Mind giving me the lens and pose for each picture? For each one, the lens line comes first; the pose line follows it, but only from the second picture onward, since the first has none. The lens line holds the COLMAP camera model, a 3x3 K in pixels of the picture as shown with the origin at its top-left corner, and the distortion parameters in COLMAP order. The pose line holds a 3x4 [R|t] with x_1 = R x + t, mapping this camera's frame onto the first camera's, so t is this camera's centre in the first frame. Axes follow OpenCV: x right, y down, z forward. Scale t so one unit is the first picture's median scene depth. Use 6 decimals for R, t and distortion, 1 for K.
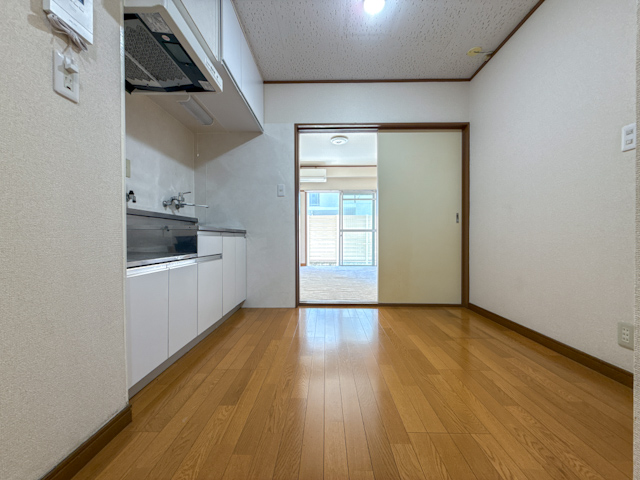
lens RADIAL K [[253.2, 0, 320.0], [0, 253.2, 240.0], [0, 0, 1]] dist [0.000949, -0.000042]
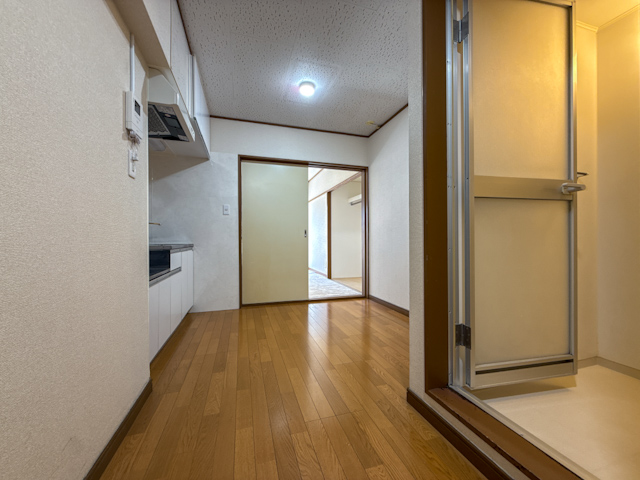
lens RADIAL K [[253.2, 0, 320.0], [0, 253.2, 240.0], [0, 0, 1]] dist [0.000949, -0.000042]
pose [[0.948894, -0.001392, 0.315590, -0.154308], [0.004413, 0.999951, -0.008856, -0.059876], [-0.315563, 0.009796, 0.948854, -0.342605]]
